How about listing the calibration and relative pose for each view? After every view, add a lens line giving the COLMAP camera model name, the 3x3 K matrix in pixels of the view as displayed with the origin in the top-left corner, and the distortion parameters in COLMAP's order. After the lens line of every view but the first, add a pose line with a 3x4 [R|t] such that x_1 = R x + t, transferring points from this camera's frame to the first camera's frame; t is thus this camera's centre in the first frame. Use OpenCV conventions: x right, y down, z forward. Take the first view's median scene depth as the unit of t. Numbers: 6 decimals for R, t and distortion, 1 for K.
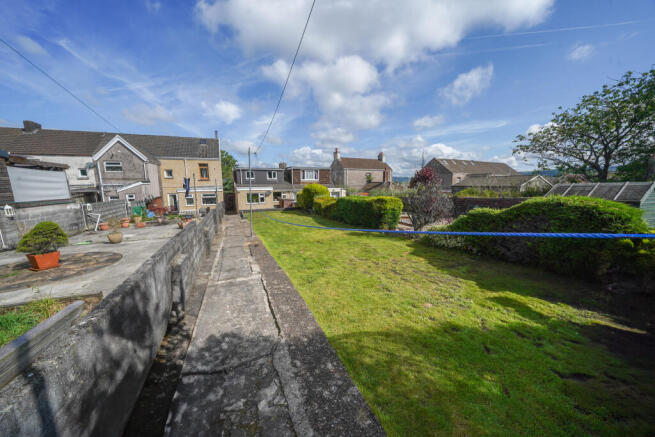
lens RADIAL K [[228.6, 0, 327.5], [0, 228.6, 218.5], [0, 0, 1]] dist [-0.011459, 0.000028]
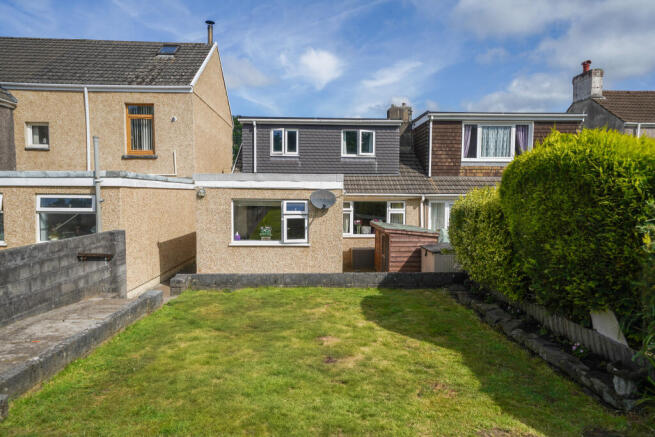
lens RADIAL K [[454.0, 0, 327.5], [0, 454.0, 218.5], [0, 0, 1]] dist [0.002013, 0.000438]
pose [[0.932880, 0.032928, -0.358679, -0.081658], [-0.067499, 0.994152, -0.084290, -0.051299], [0.353806, 0.102843, 0.929648, 0.529577]]
